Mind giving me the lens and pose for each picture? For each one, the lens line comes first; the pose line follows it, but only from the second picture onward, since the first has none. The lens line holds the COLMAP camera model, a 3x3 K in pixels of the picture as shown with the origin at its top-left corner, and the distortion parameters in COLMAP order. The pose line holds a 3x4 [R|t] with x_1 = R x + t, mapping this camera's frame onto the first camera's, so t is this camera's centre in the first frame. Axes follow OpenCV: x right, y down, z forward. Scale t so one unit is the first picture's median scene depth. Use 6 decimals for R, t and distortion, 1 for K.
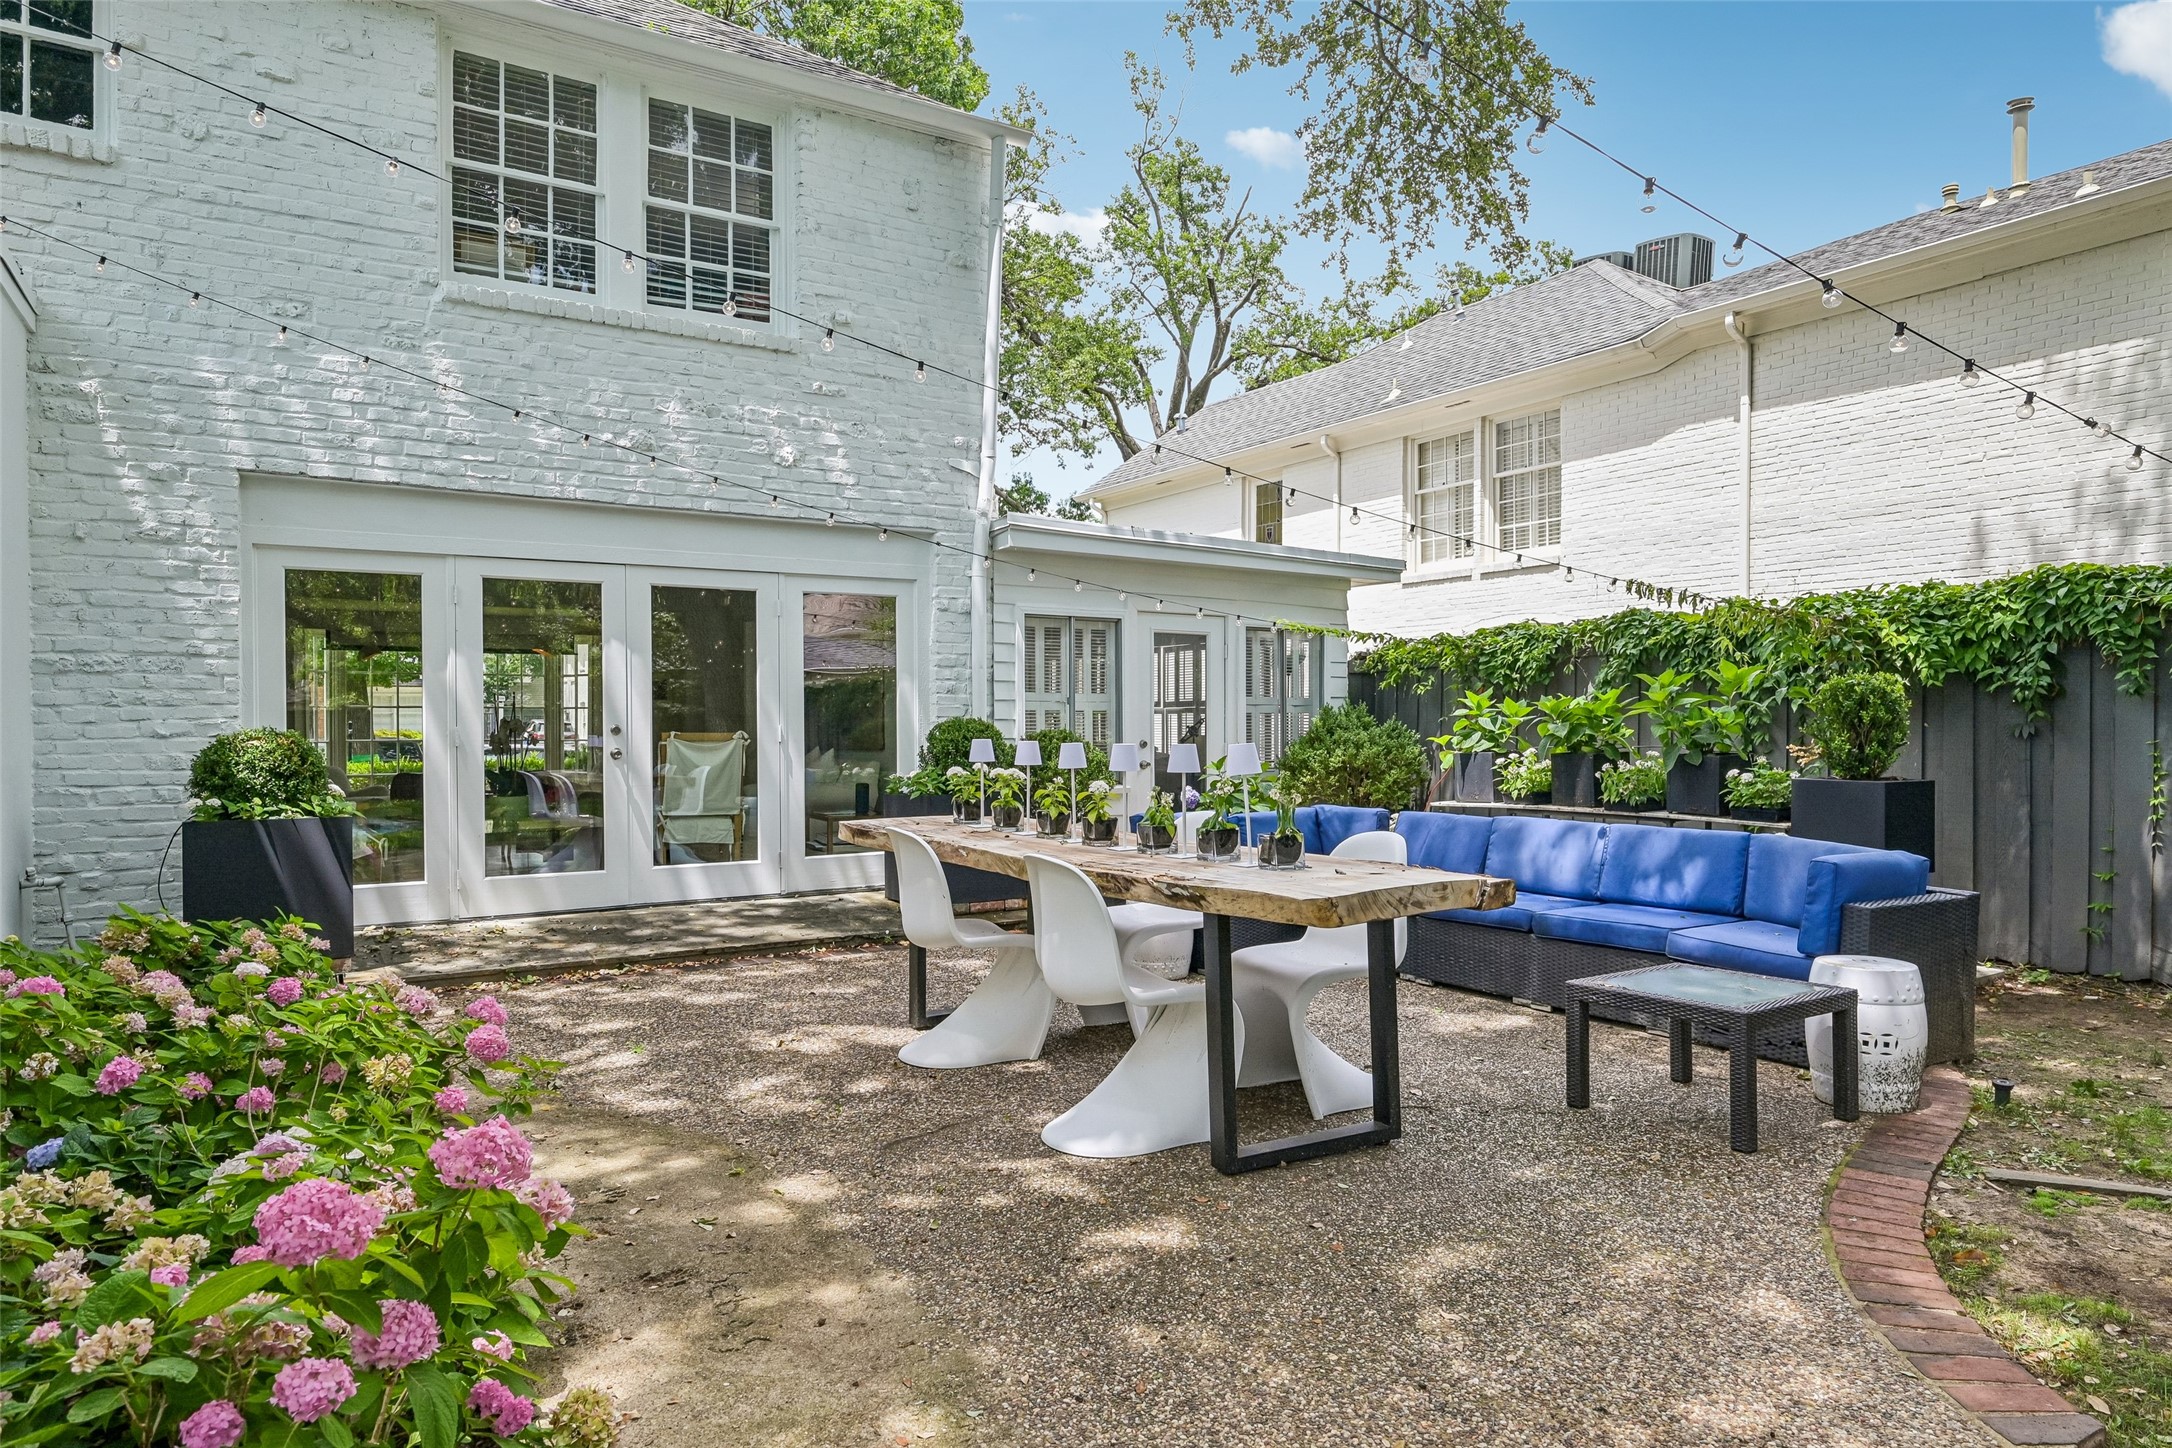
lens RADIAL K [[1318.8, 0, 1095.7], [0, 1318.8, 735.0], [0, 0, 1]] dist [-0.000116, -0.001052]
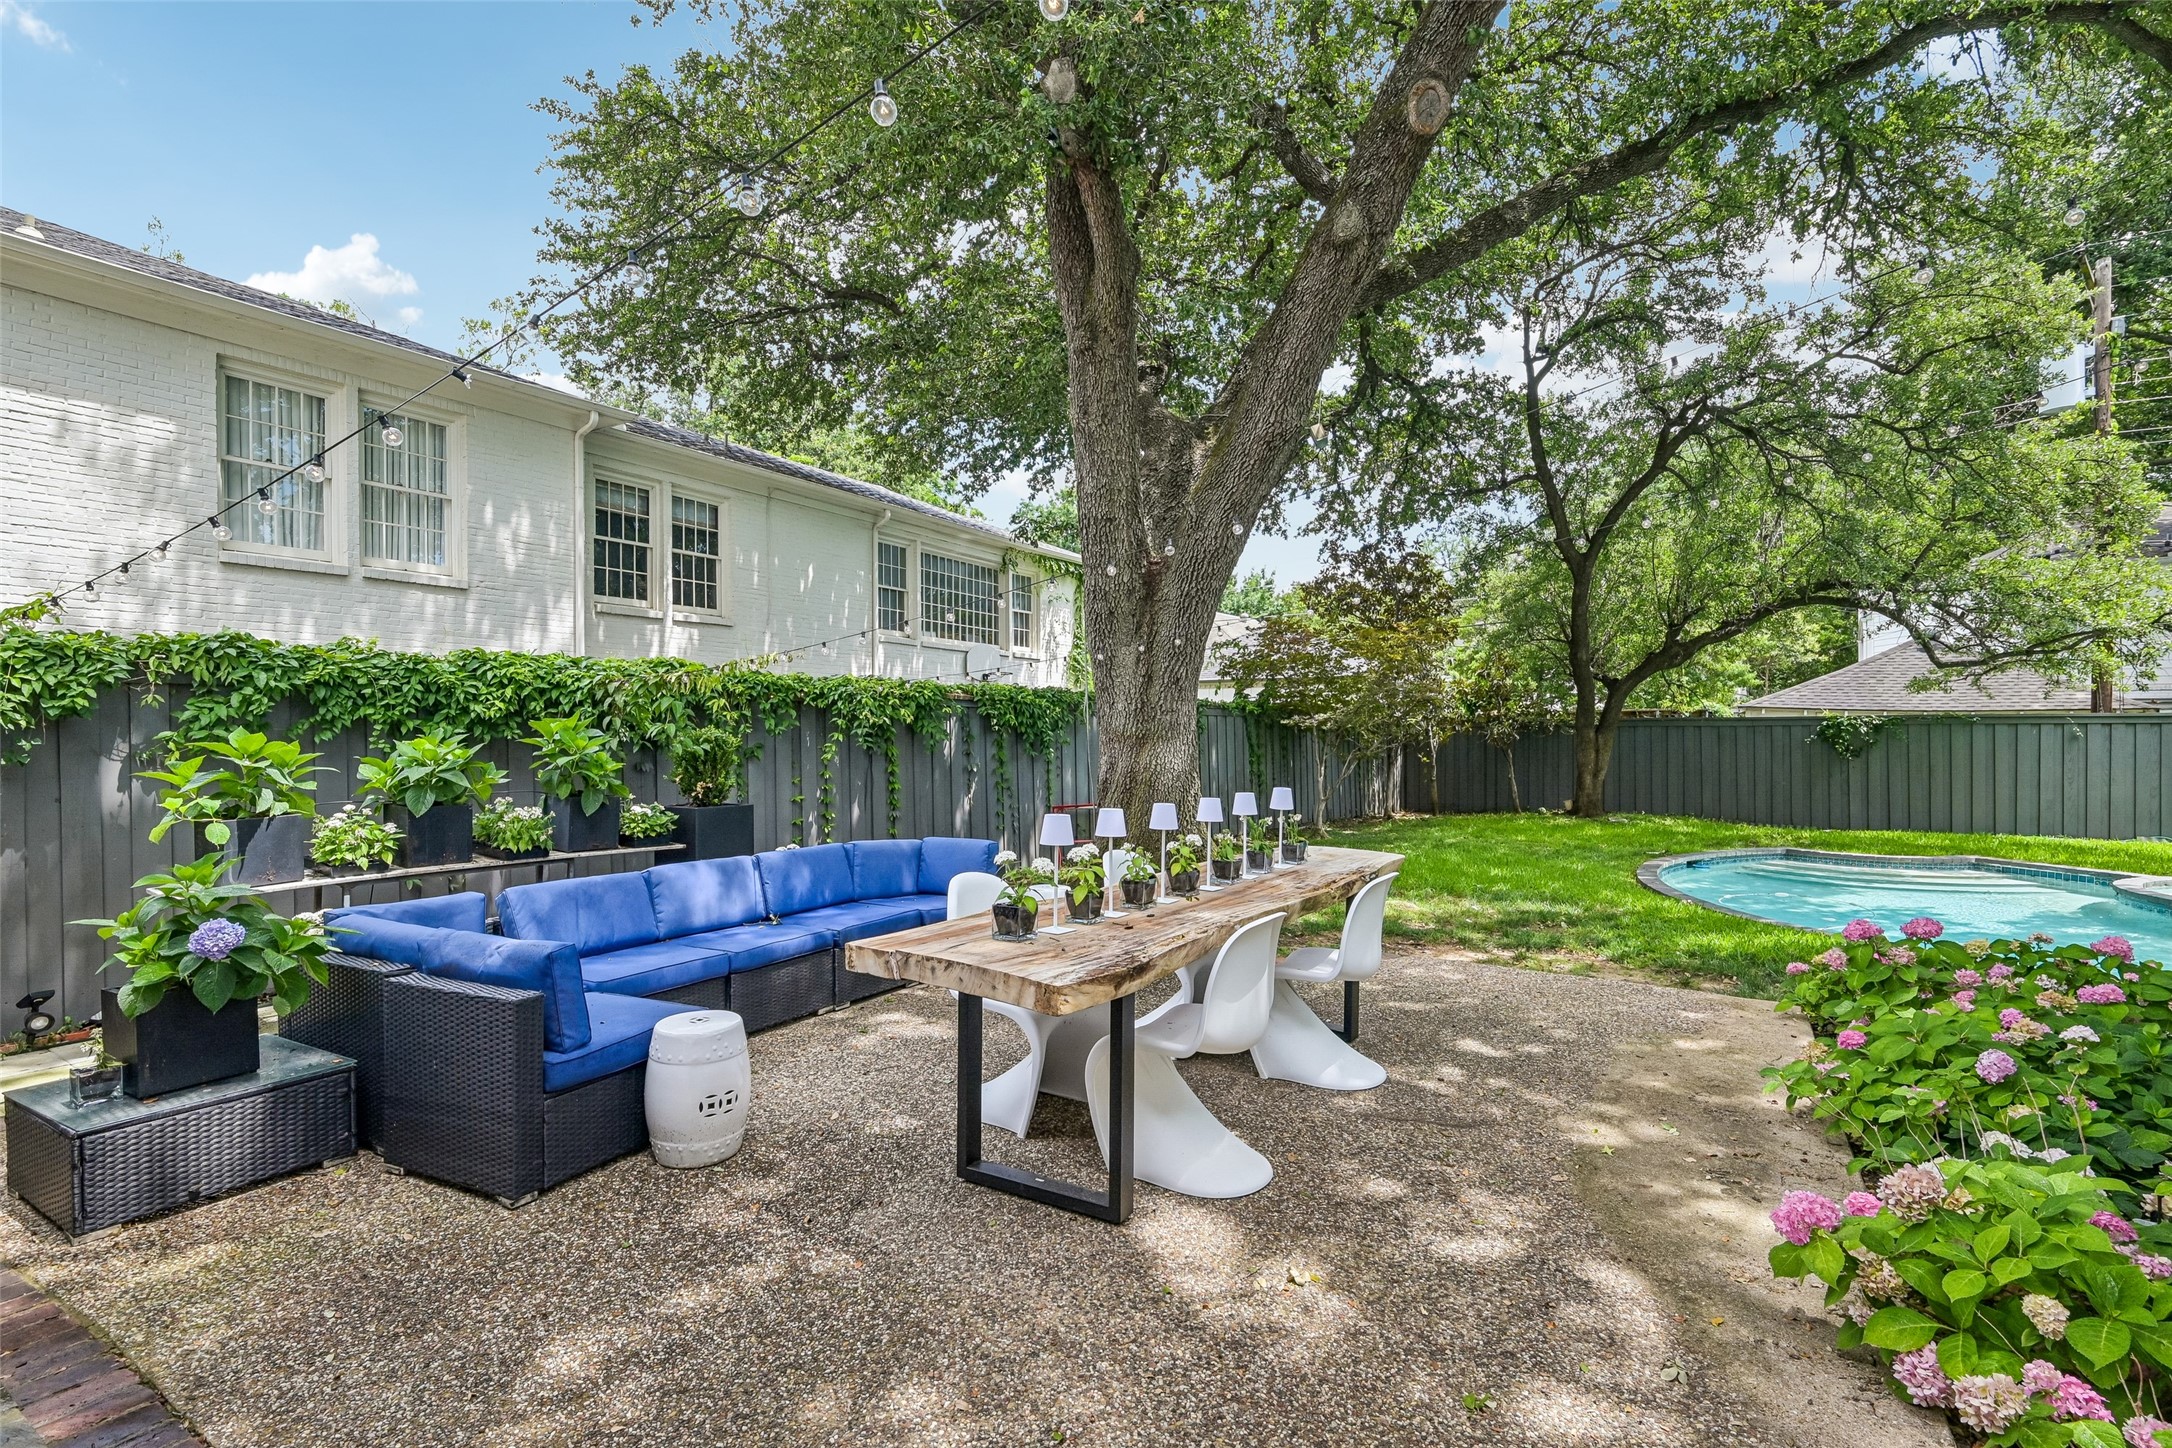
lens RADIAL K [[993.0, 0, 1091.0], [0, 993.0, 738.0], [0, 0, 1]] dist [-0.004293, -0.000243]
pose [[-0.443231, 0.003442, 0.896401, -0.412895], [0.008299, 0.999966, 0.000263, -0.027510], [-0.896369, 0.007556, -0.443244, 0.874436]]
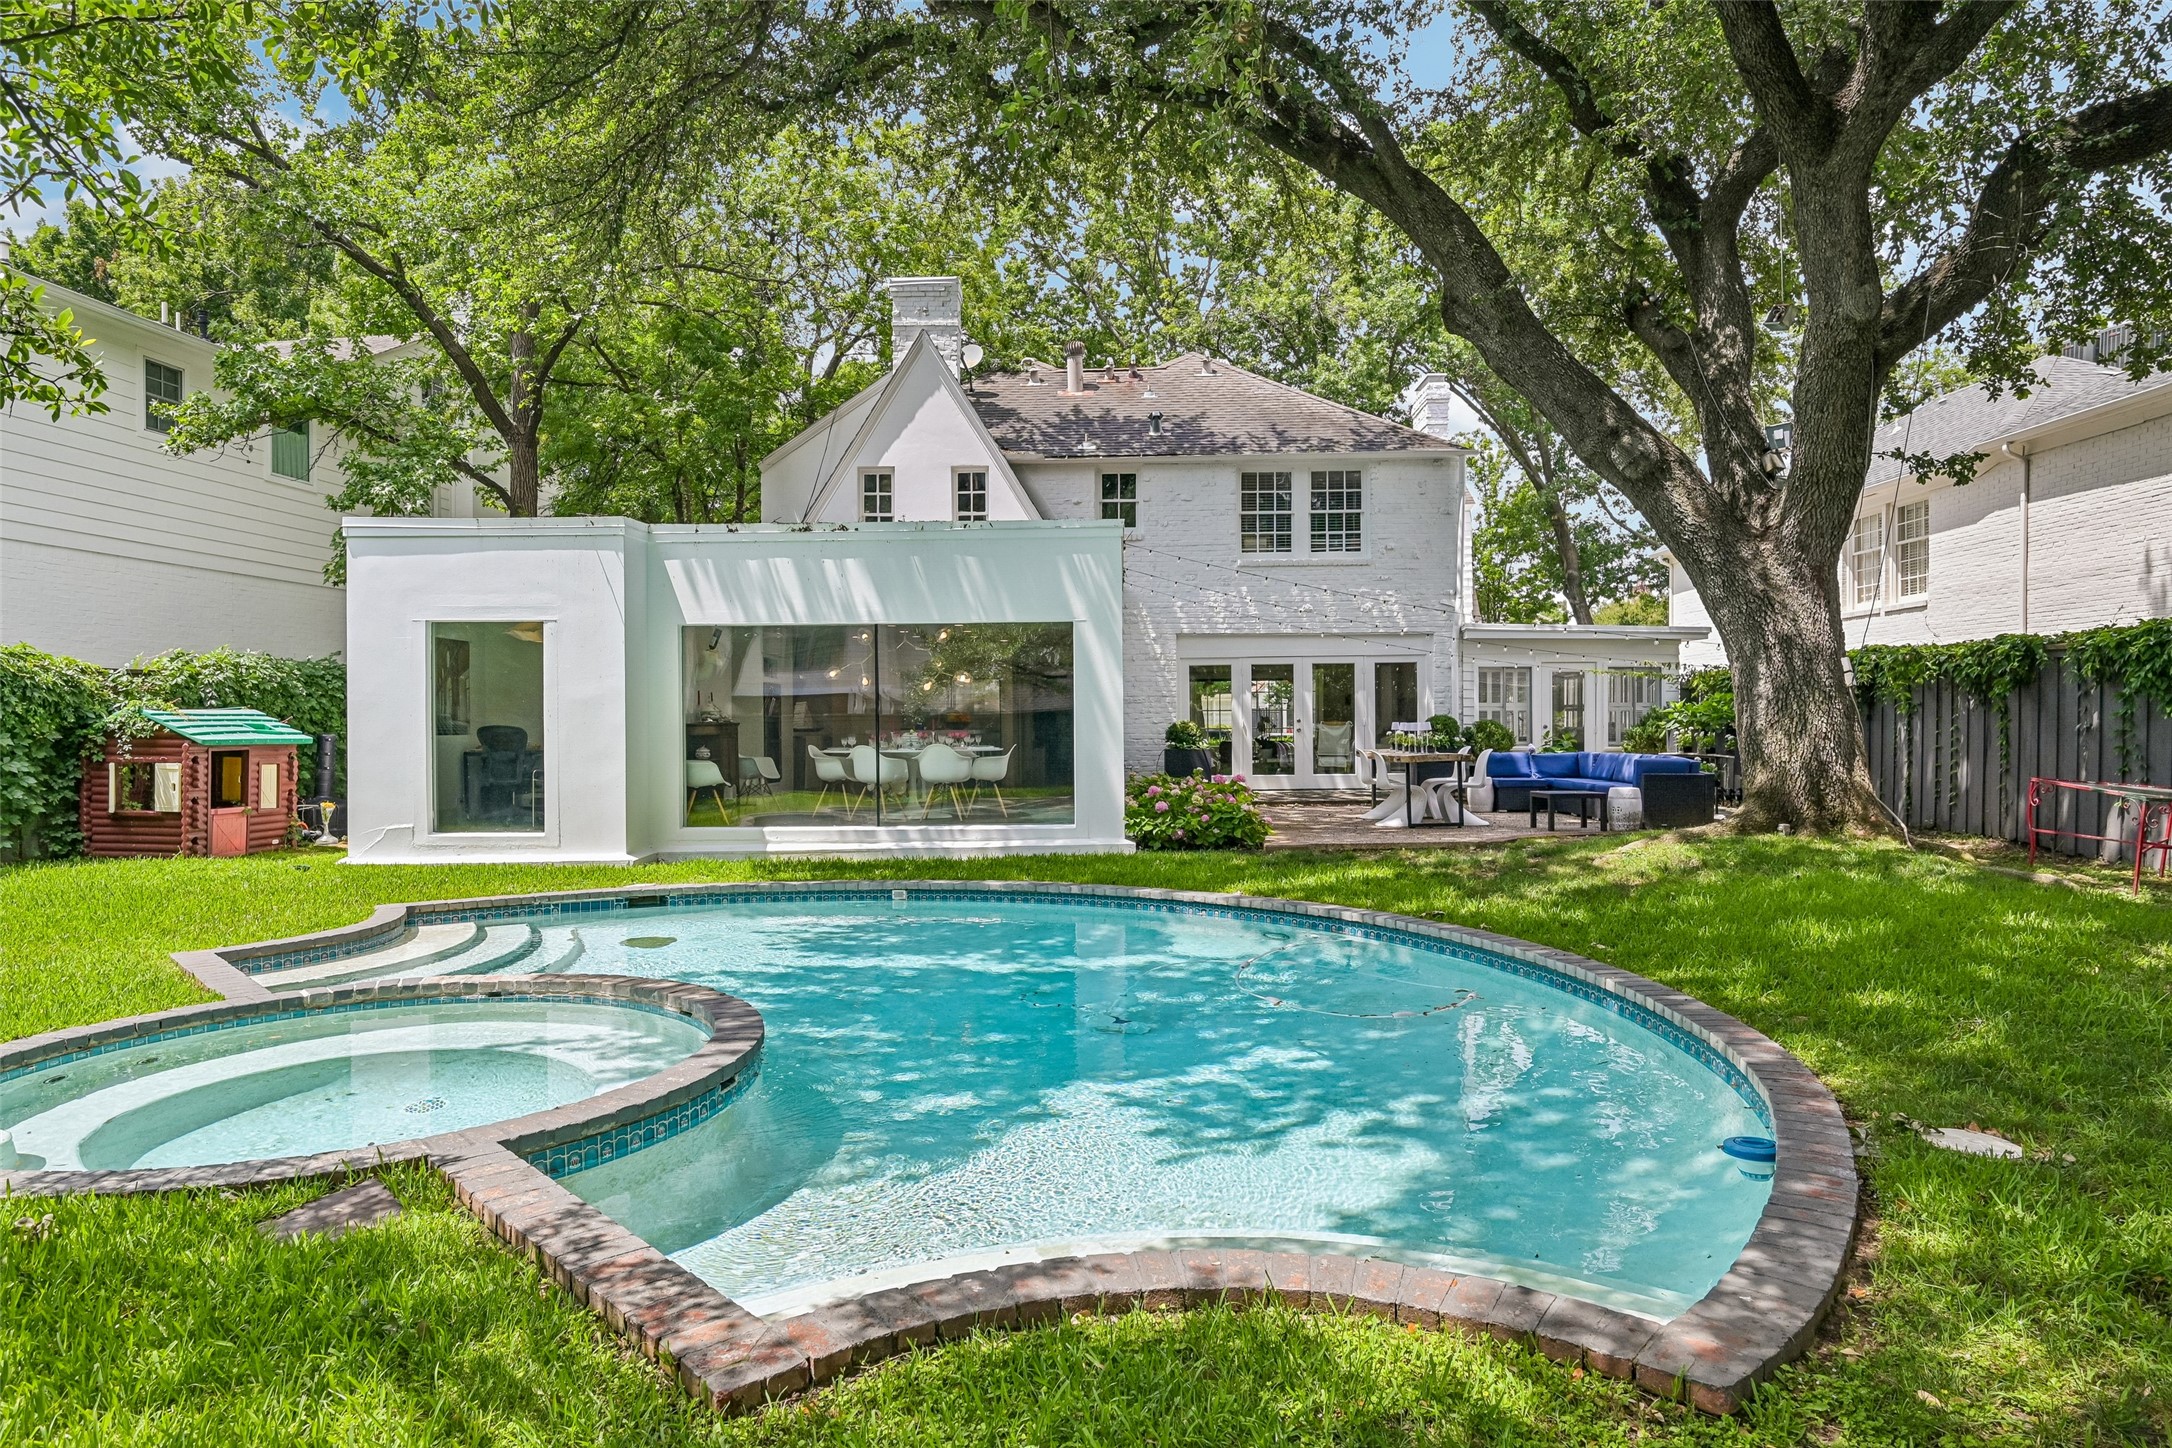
lens RADIAL K [[1318.8, 0, 1087.0], [0, 1318.8, 727.4], [0, 0, 1]] dist [-0.000116, -0.001052]
pose [[0.835250, -0.003252, -0.549861, 0.709695], [0.001566, 0.999993, -0.003534, 0.018219], [0.549869, 0.002091, 0.835248, -1.386275]]
